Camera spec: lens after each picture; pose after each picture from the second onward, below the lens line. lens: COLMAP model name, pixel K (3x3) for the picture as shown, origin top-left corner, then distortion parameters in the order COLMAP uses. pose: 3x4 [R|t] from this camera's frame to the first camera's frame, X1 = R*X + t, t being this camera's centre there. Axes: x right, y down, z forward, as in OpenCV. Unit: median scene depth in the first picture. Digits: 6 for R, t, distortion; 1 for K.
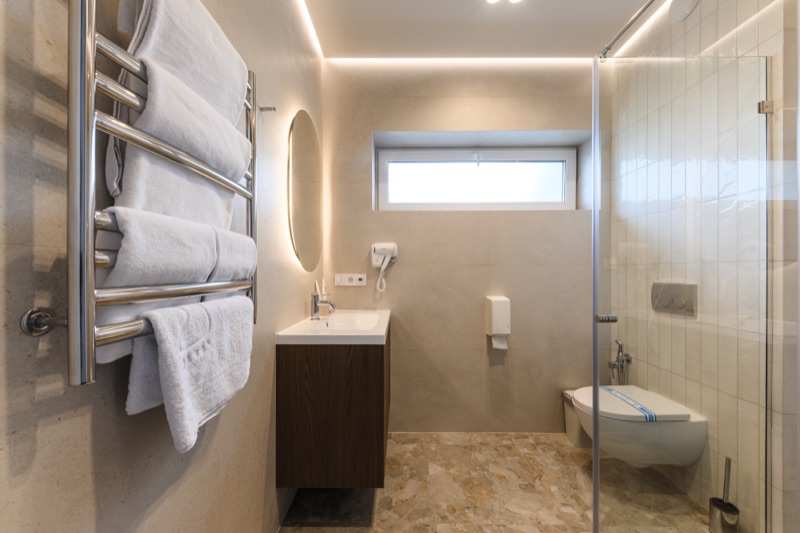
lens RADIAL K [[289.2, 0, 398.0], [0, 289.2, 268.9], [0, 0, 1]] dist [-0.007262, -0.001829]
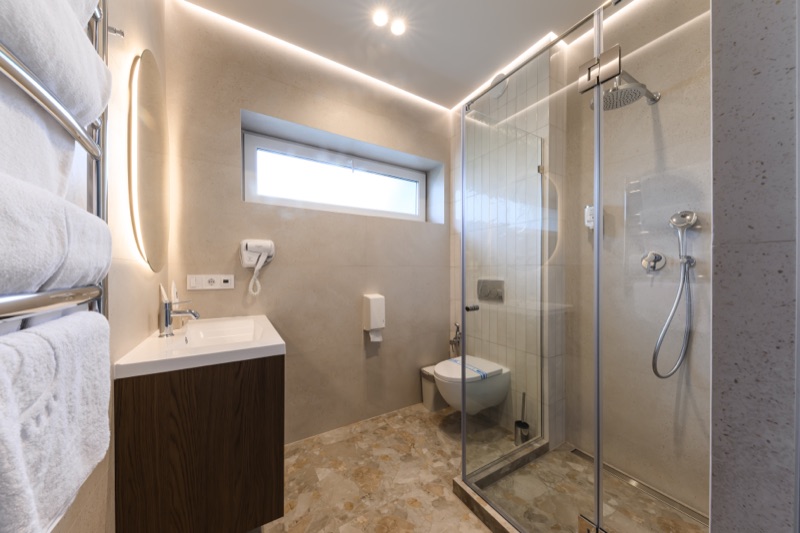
lens RADIAL K [[272.6, 0, 402.1], [0, 272.6, 269.7], [0, 0, 1]] dist [0.003008, -0.001760]
pose [[0.848402, 0.003008, 0.529343, -0.148005], [-0.004048, 0.999991, 0.000806, -0.000015], [-0.529336, -0.002826, 0.848407, 0.074647]]
